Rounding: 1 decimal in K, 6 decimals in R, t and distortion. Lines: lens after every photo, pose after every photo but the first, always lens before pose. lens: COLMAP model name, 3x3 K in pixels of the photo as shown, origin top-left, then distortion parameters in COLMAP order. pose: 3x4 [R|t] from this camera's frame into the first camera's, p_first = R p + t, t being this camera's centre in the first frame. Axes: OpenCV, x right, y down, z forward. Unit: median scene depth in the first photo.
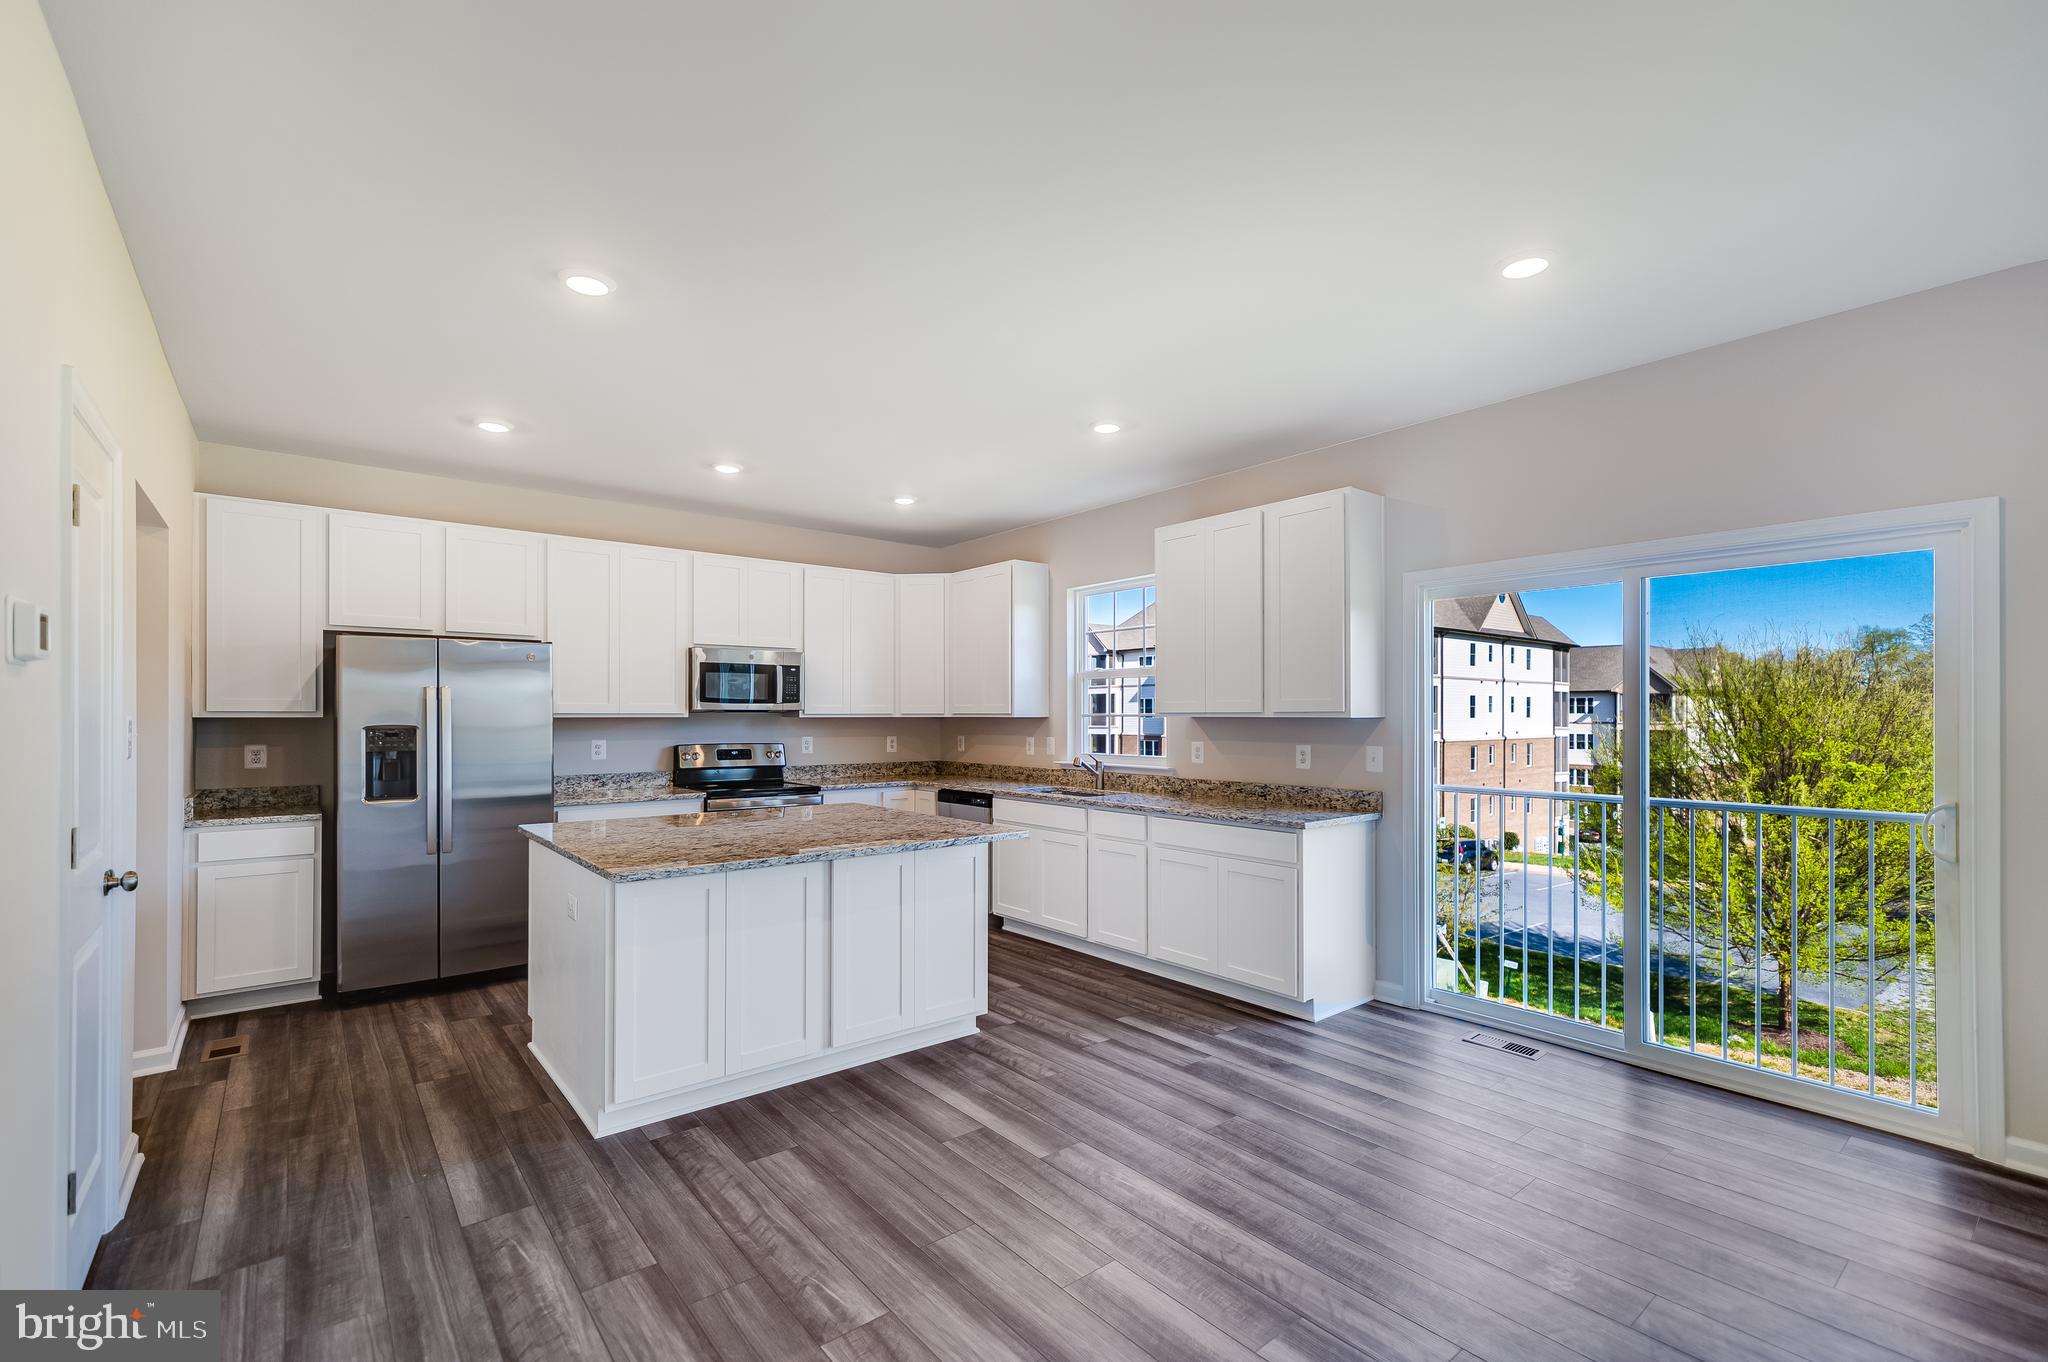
lens RADIAL K [[897.8, 0, 1027.8], [0, 897.8, 707.9], [0, 0, 1]] dist [0.006899, 0.001577]
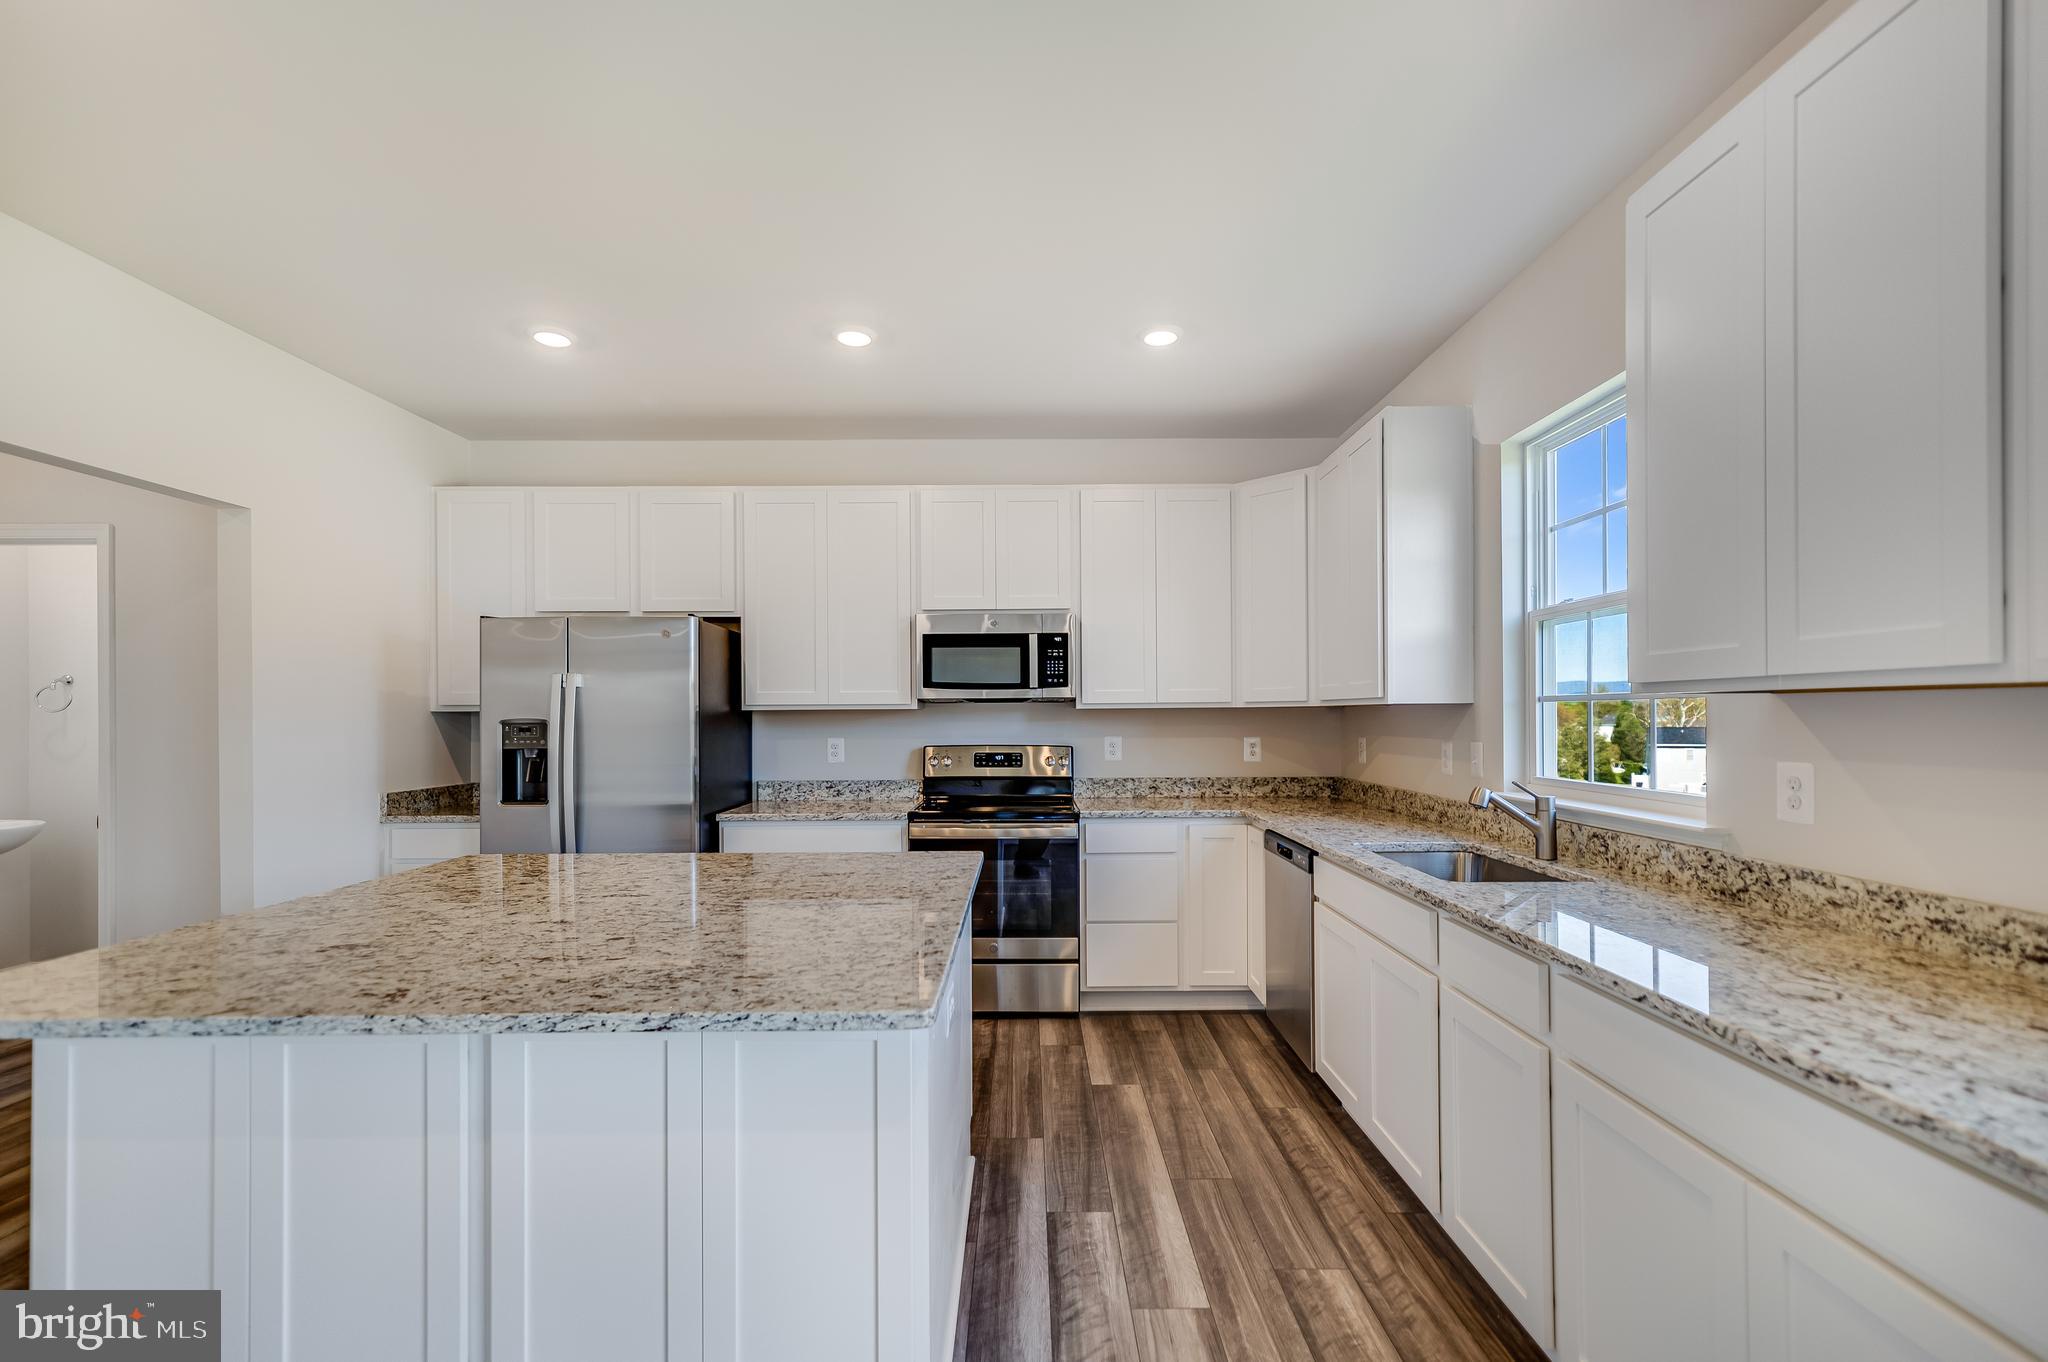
lens RADIAL K [[897.8, 0, 1025.1], [0, 897.8, 717.3], [0, 0, 1]] dist [0.006899, 0.001577]
pose [[0.774386, -0.003482, -0.632704, 0.208244], [0.010920, 0.999909, 0.007862, 0.015820], [0.632619, -0.012997, 0.774354, 0.614875]]
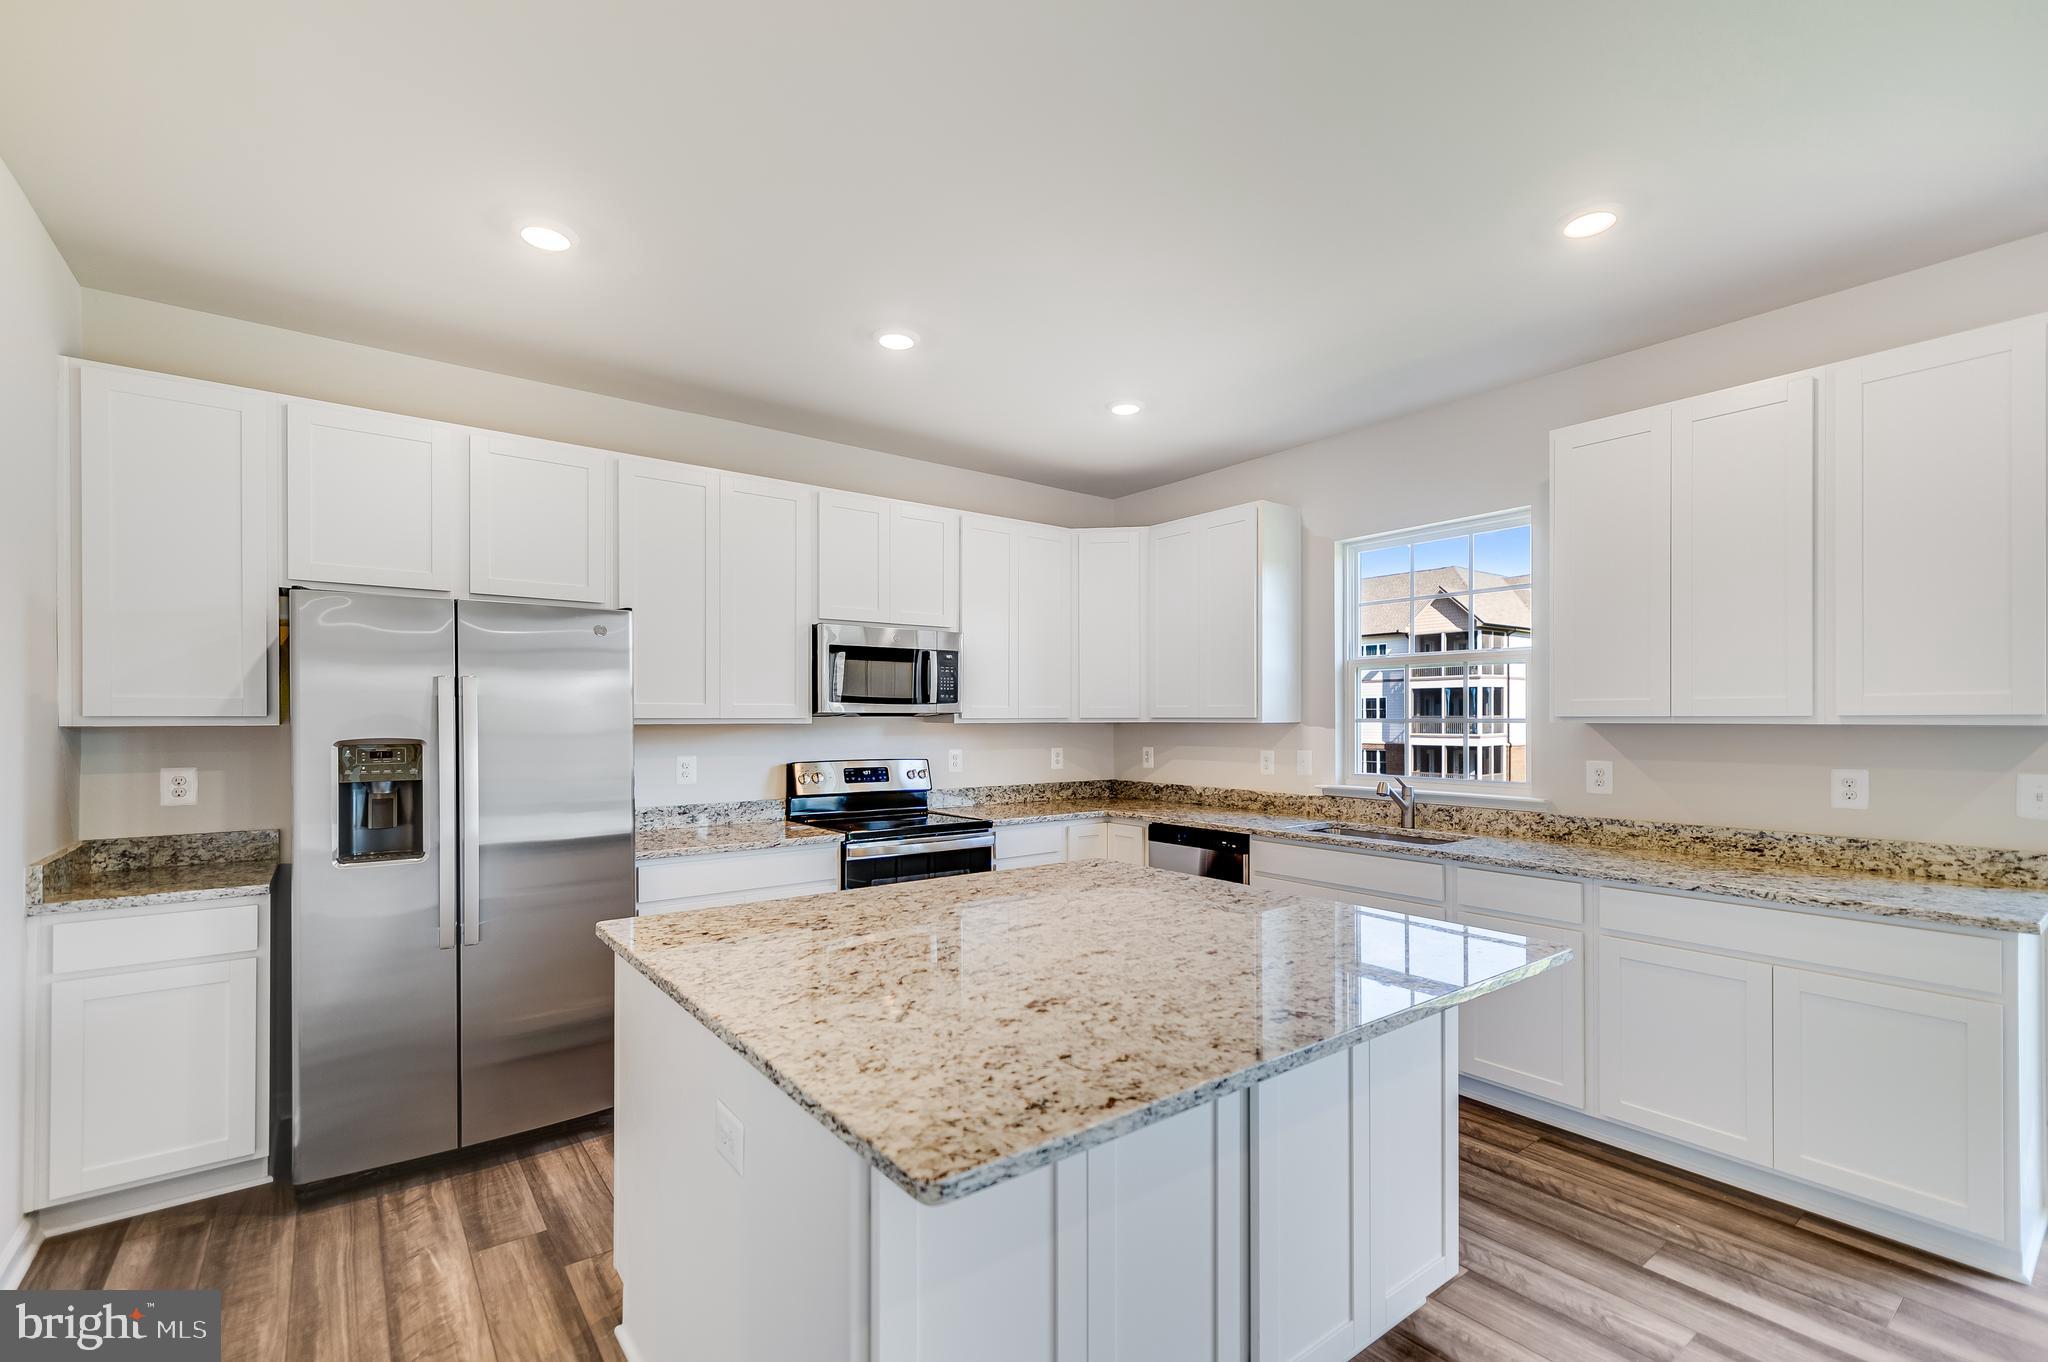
lens RADIAL K [[897.8, 0, 1028.7], [0, 897.8, 714.4], [0, 0, 1]] dist [0.006899, 0.001577]
pose [[0.999657, -0.001159, -0.026169, -0.243371], [0.001257, 0.999992, 0.003732, 0.000921], [0.026164, -0.003763, 0.999651, 0.388030]]
